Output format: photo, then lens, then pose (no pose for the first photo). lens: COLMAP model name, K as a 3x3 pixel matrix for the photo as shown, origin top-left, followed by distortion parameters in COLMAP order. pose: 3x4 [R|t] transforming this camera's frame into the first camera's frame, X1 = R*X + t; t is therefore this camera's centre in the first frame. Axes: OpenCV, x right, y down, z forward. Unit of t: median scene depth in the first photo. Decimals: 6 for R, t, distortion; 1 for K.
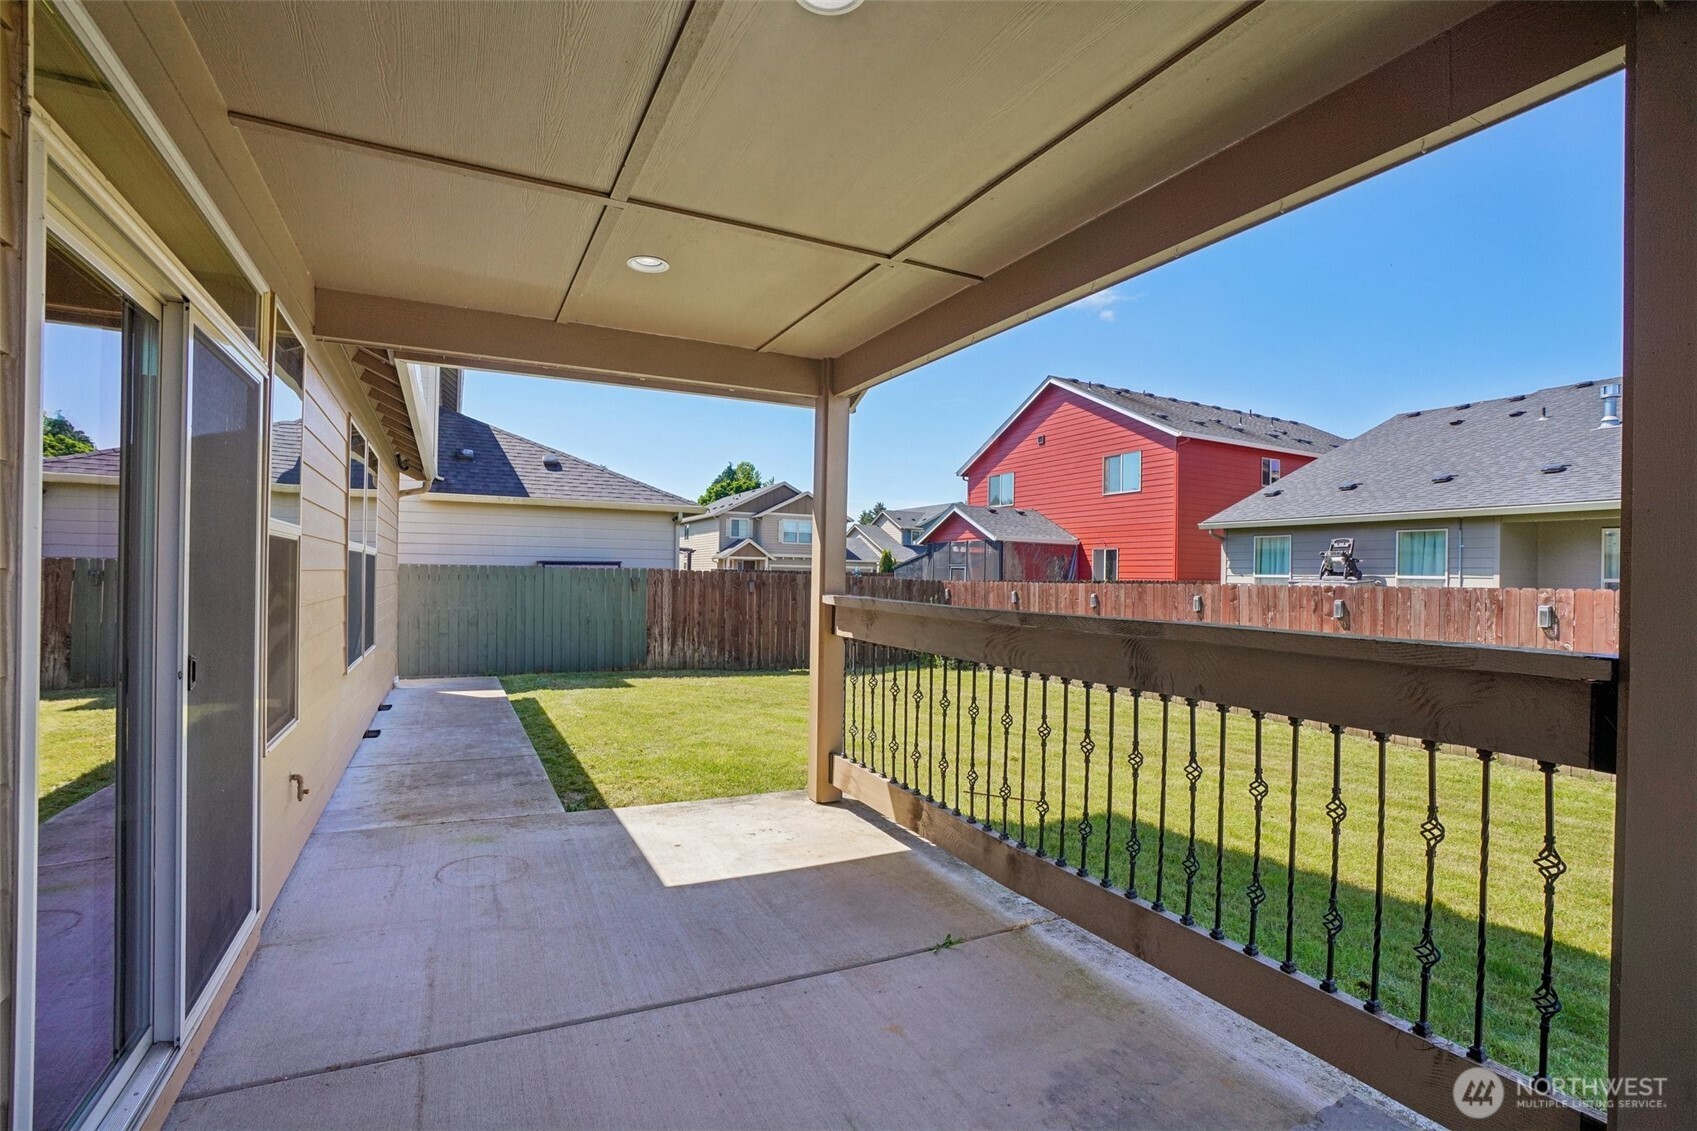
lens RADIAL K [[780.0, 0, 848.0], [0, 780.0, 577.3], [0, 0, 1]] dist [-0.072522, 0.027395]
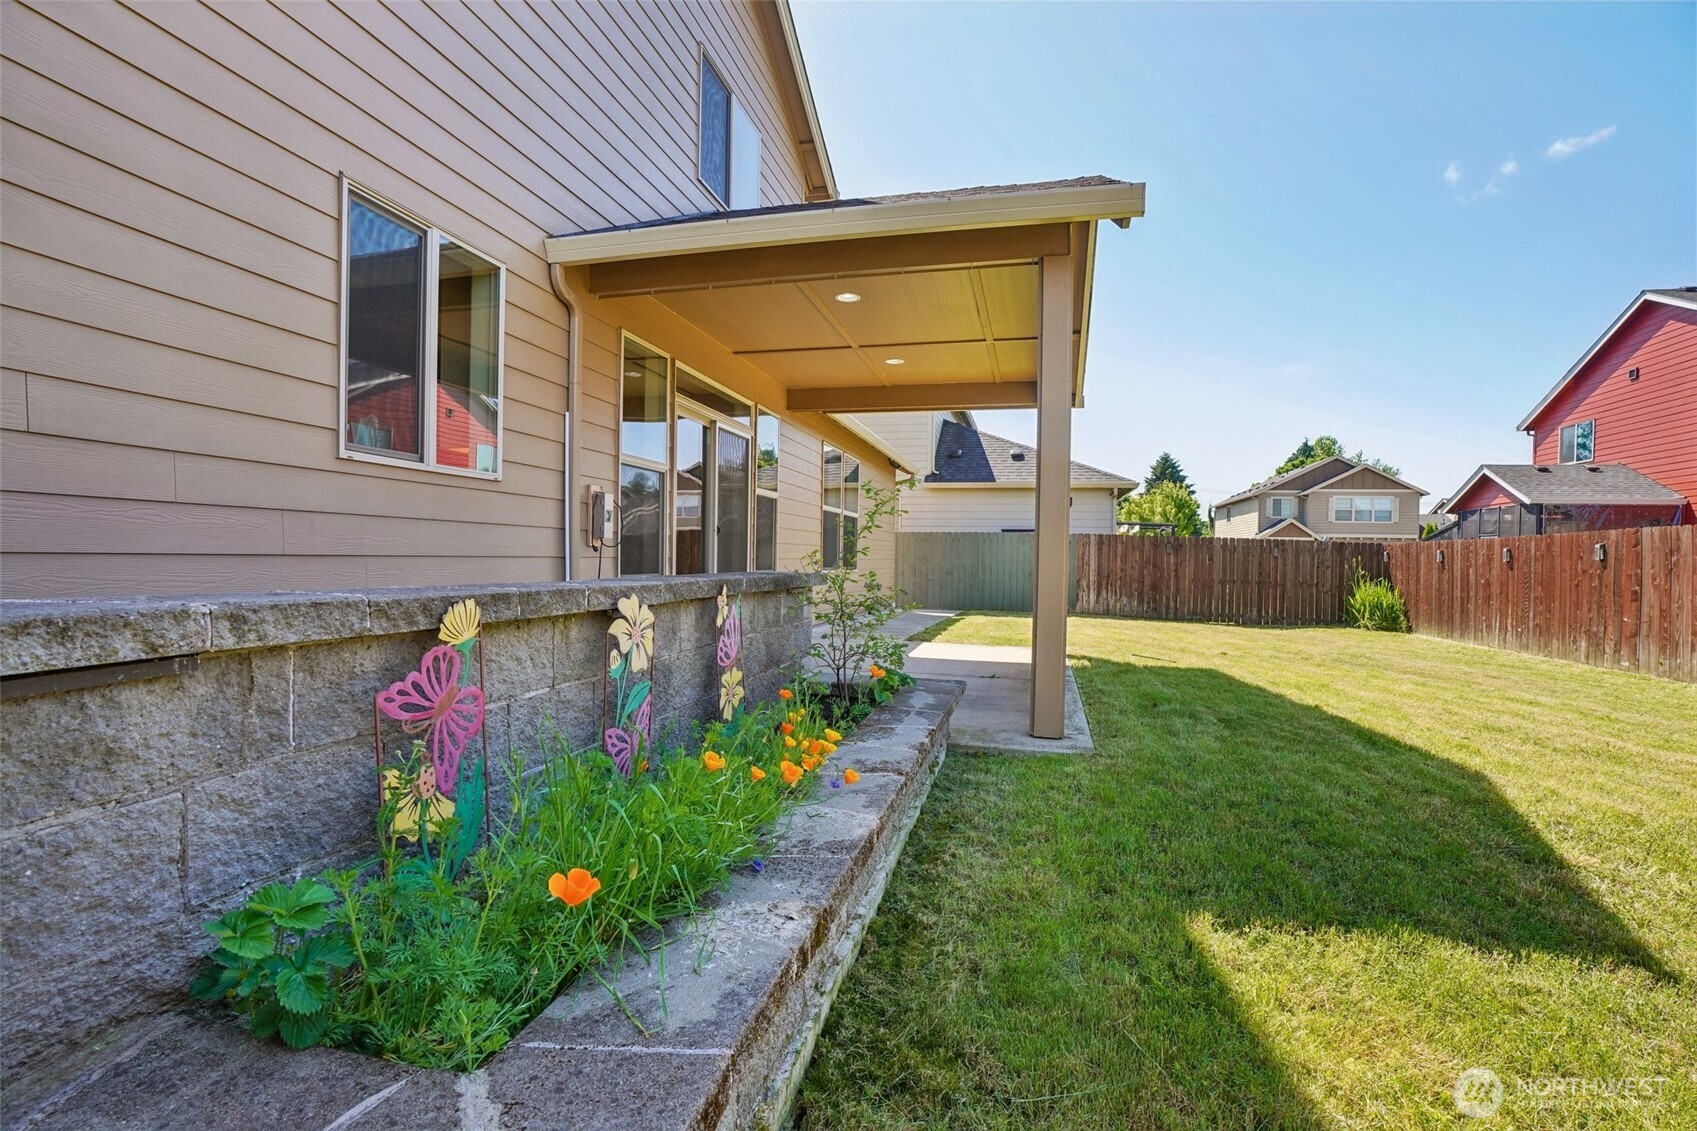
lens RADIAL K [[780.0, 0, 848.0], [0, 780.0, 577.3], [0, 0, 1]] dist [-0.072522, 0.027395]
pose [[0.752867, 0.013123, -0.658041, 0.270742], [-0.005108, 0.999888, 0.014096, 0.041532], [0.658152, -0.007251, 0.752850, -0.177148]]
